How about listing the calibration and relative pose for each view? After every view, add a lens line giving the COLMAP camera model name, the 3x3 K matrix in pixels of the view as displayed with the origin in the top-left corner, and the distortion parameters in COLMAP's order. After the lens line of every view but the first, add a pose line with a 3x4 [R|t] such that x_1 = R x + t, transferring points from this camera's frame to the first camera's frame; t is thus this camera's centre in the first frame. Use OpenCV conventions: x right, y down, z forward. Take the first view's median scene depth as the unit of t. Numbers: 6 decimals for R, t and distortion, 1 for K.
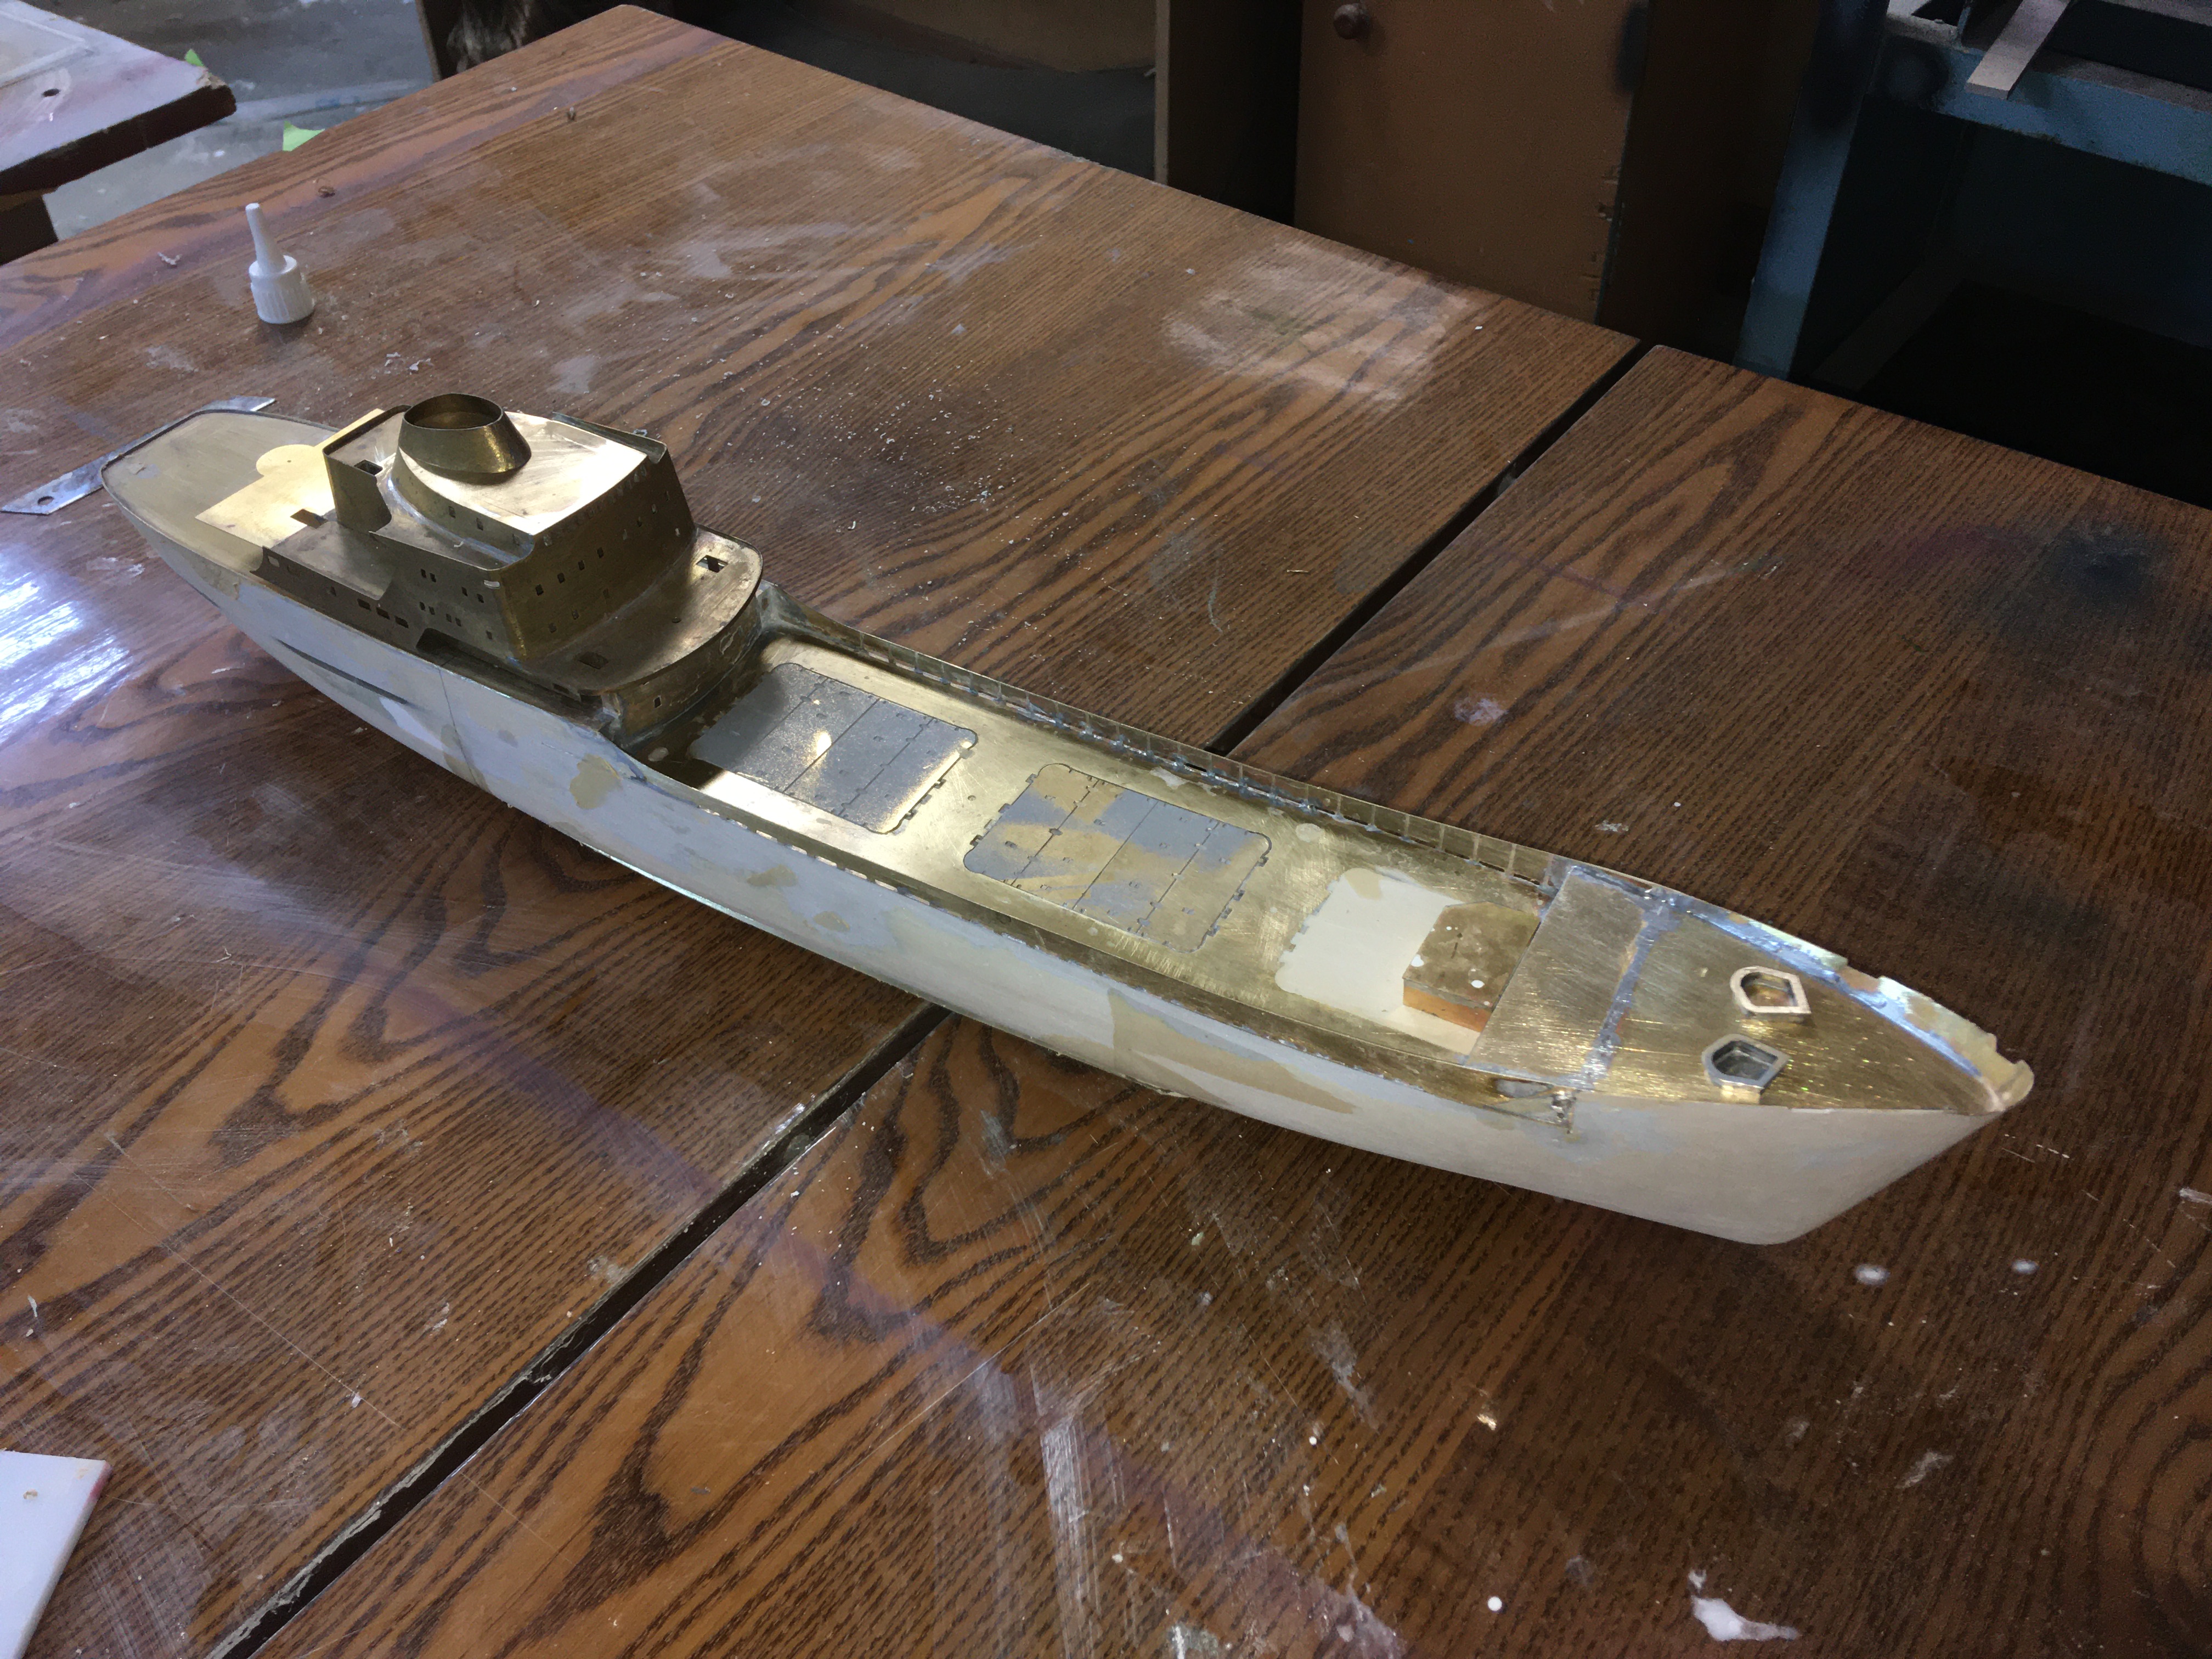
lens RADIAL K [[1879.5, 0, 1103.5], [0, 1879.5, 824.7], [0, 0, 1]] dist [0.114811, -0.187504]
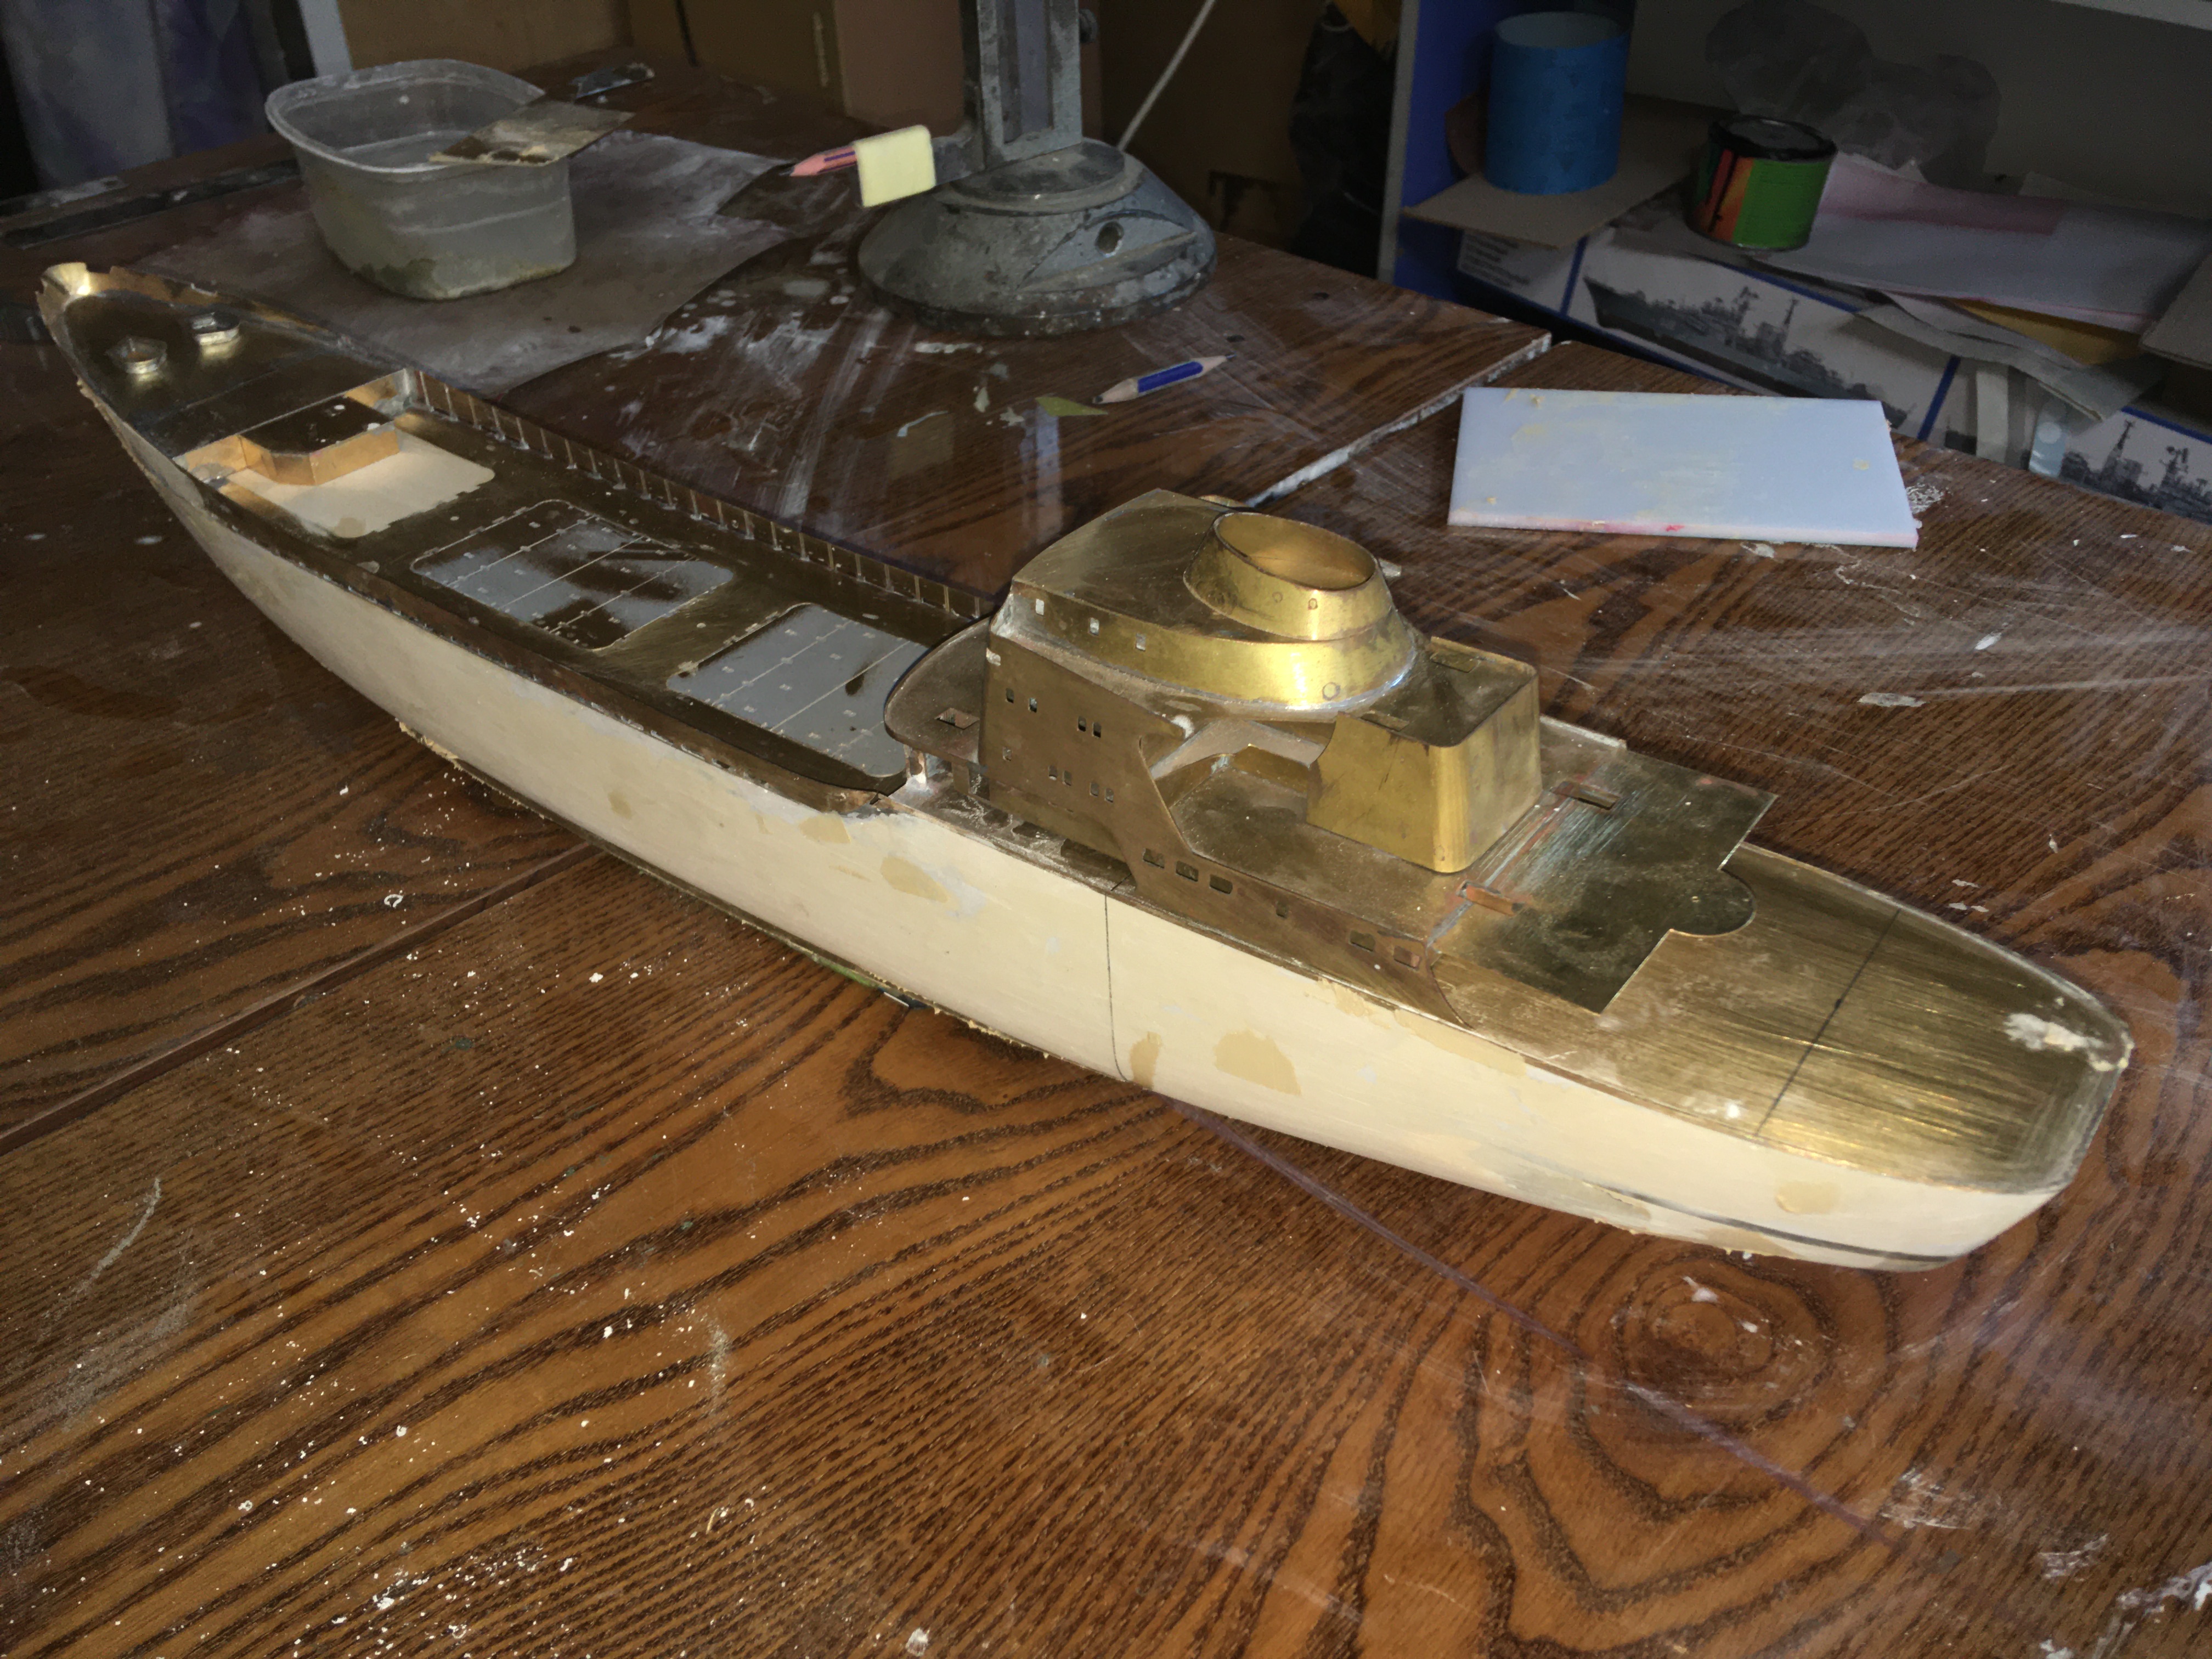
lens RADIAL K [[1879.5, 0, 1111.1], [0, 1879.5, 842.1], [0, 0, 1]] dist [0.114811, -0.187504]
pose [[-0.992647, -0.049365, 0.110521, -0.403186], [0.099792, 0.183014, 0.978032, -0.934368], [-0.068508, 0.981870, -0.176742, 1.378273]]
